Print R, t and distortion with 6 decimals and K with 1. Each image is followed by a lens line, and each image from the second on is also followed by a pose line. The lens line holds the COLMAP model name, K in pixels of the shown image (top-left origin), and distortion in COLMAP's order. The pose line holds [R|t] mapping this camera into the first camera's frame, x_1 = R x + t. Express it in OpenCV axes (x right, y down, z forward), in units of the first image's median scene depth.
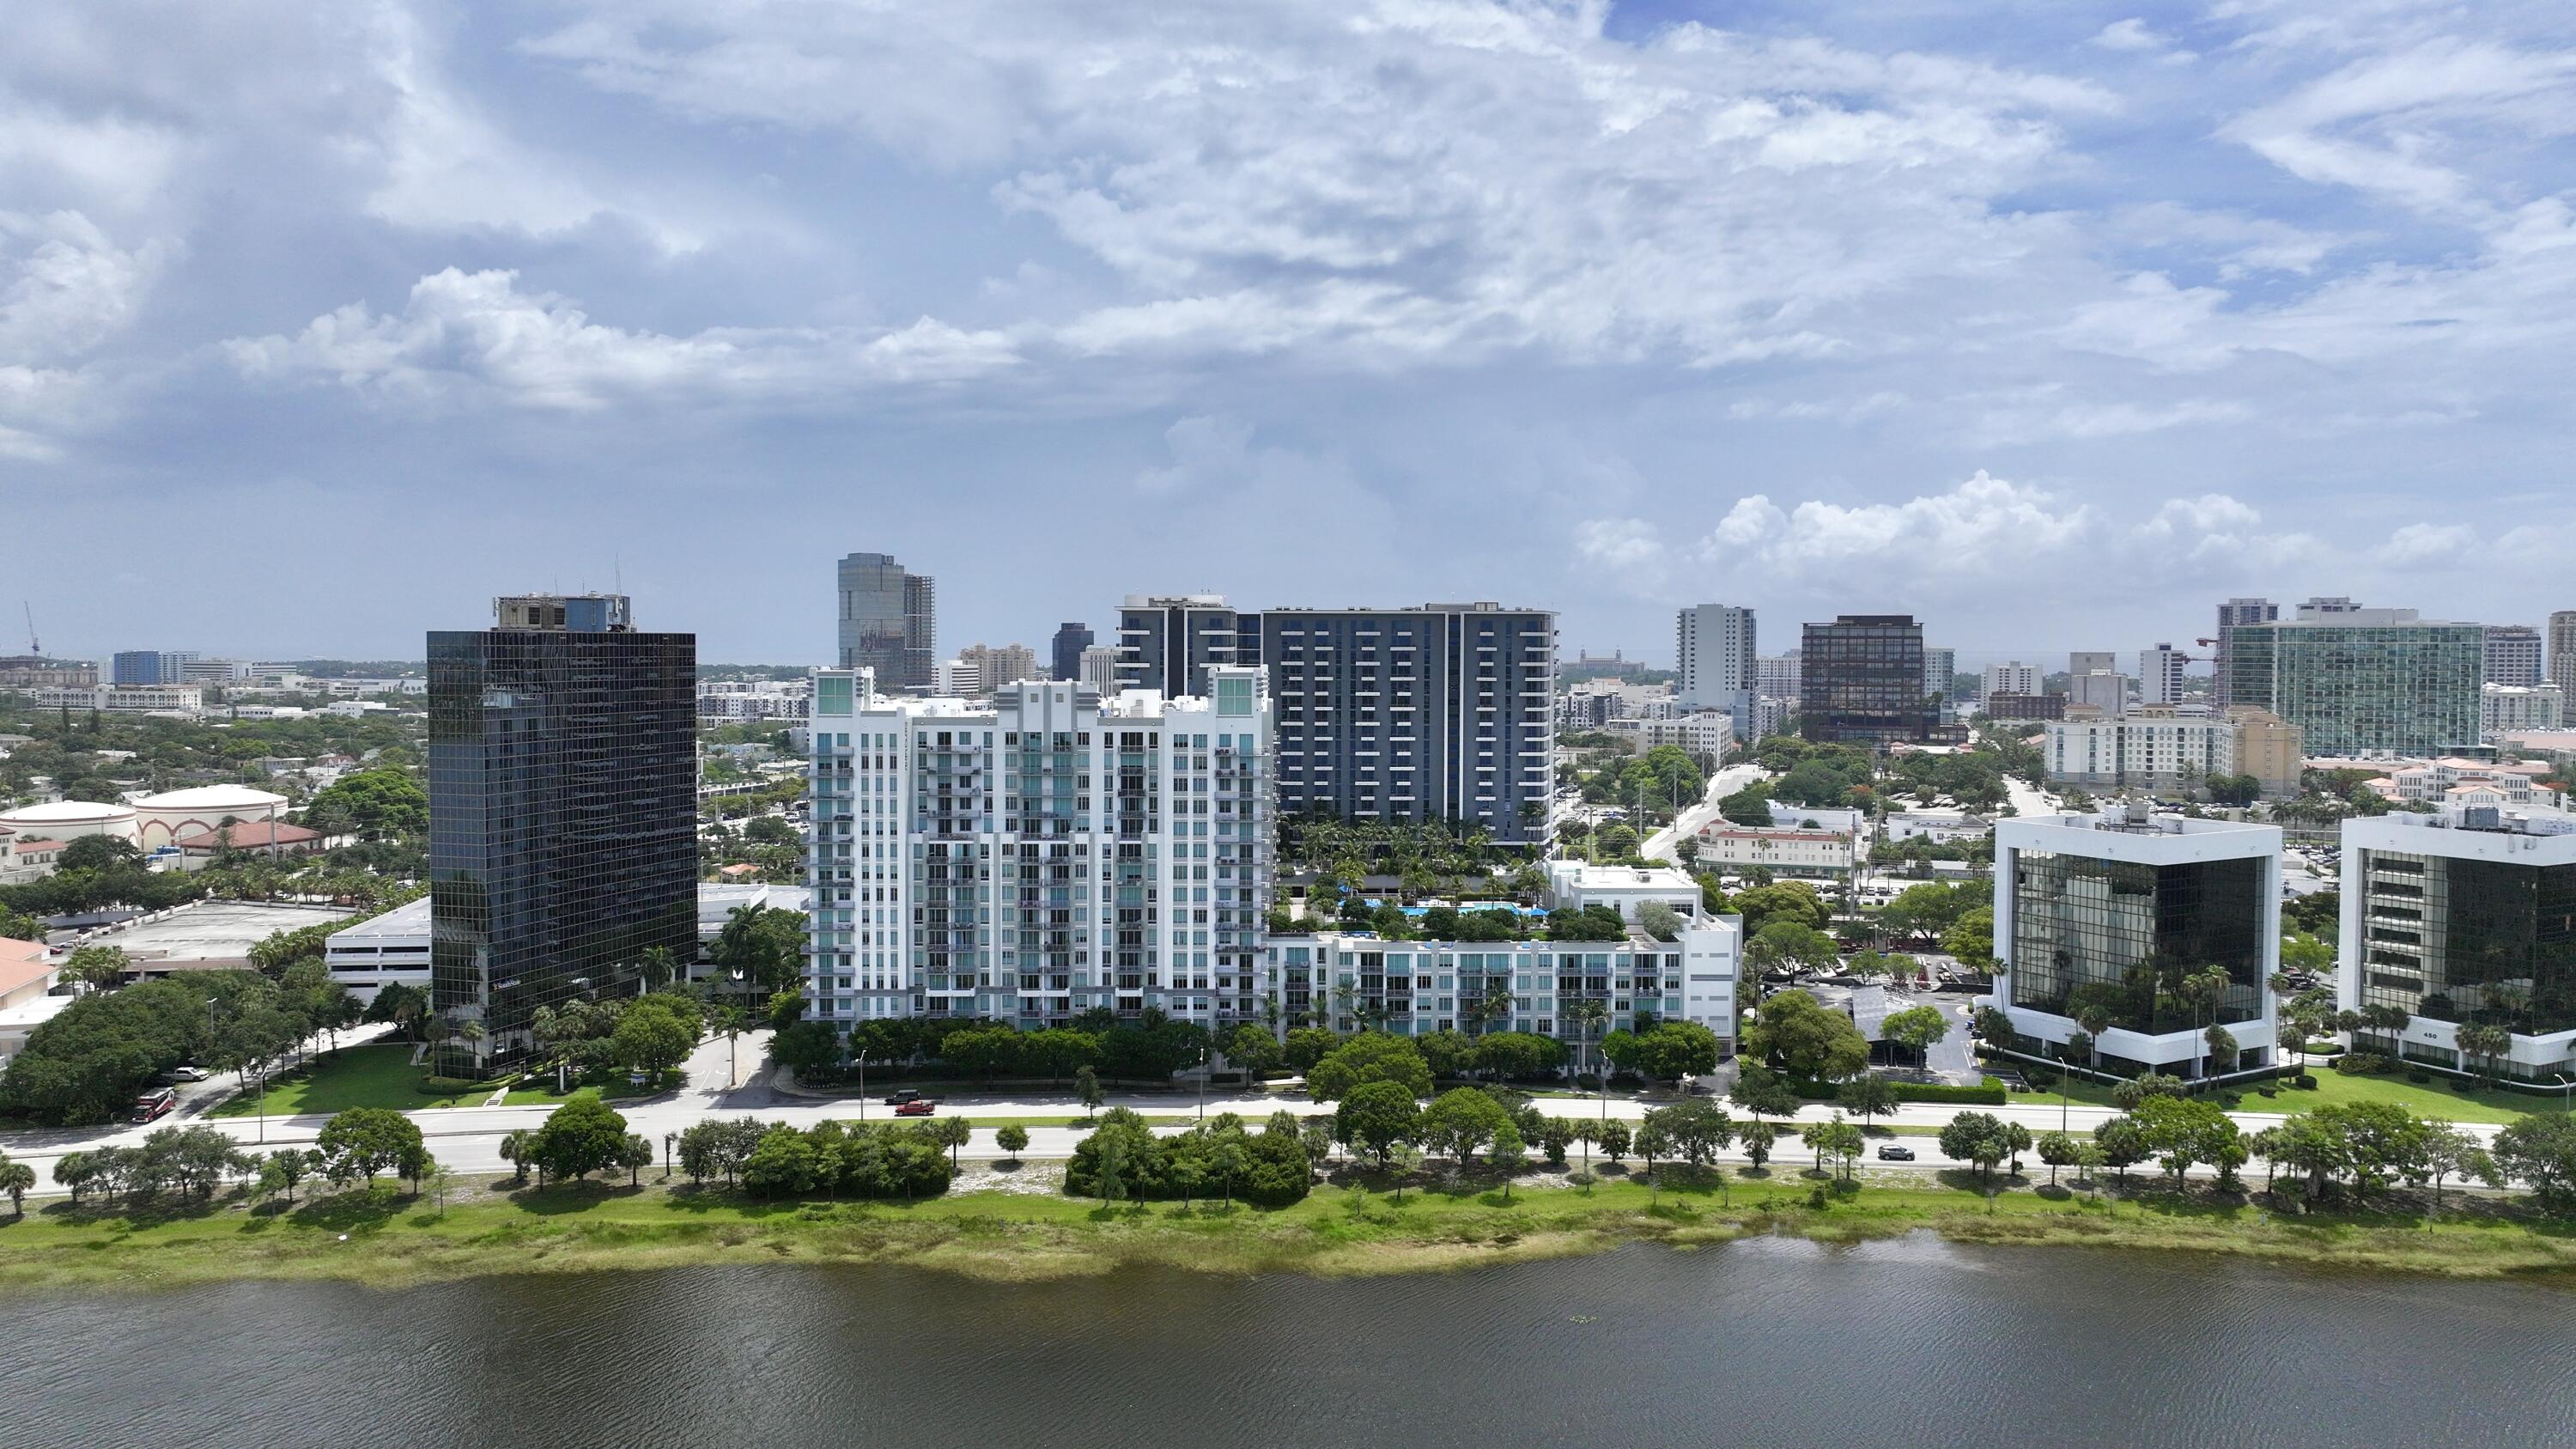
lens RADIAL K [[1806.0, 0, 1300.5], [0, 1806.0, 718.7], [0, 0, 1]] dist [0.012045, -0.000998]
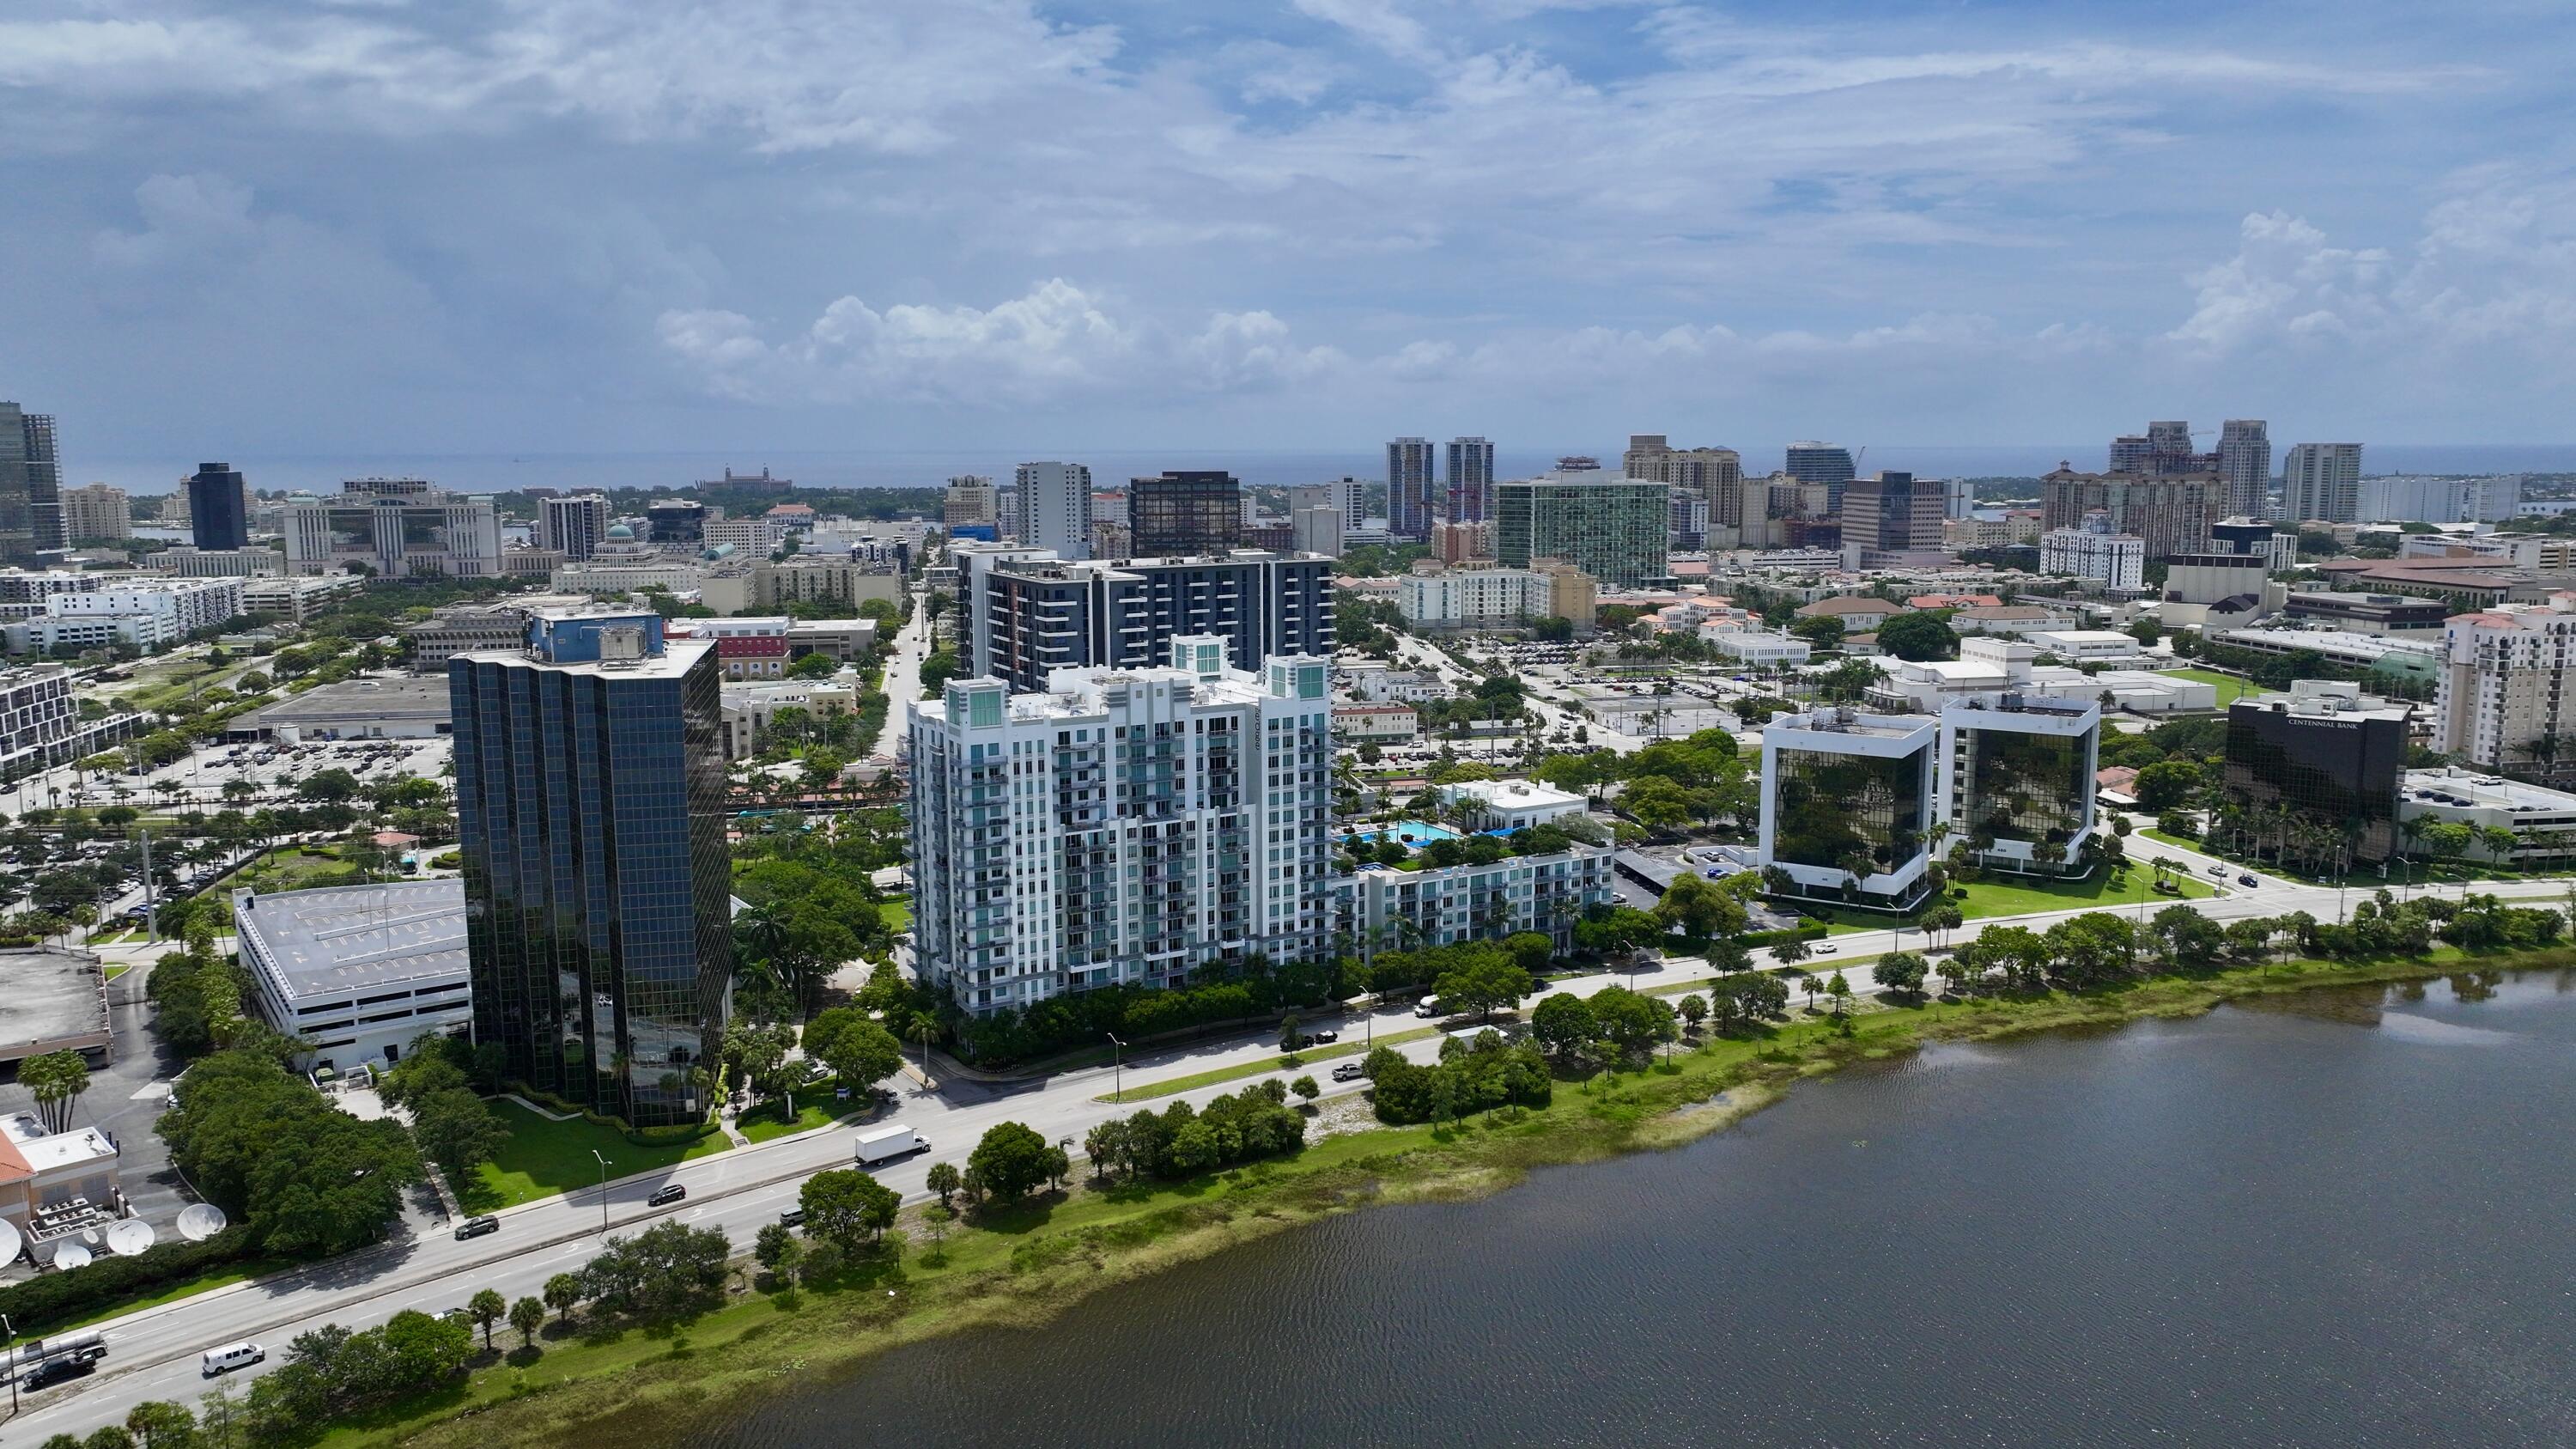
lens RADIAL K [[1832.6, 0, 1288.0], [0, 1832.6, 724.5], [0, 0, 1]] dist [0.035387, -0.081836]
pose [[0.870010, -0.081498, 0.486252, -0.619738], [0.024620, 0.992194, 0.122246, -0.128906], [-0.492420, -0.094383, 0.865225, -0.015972]]
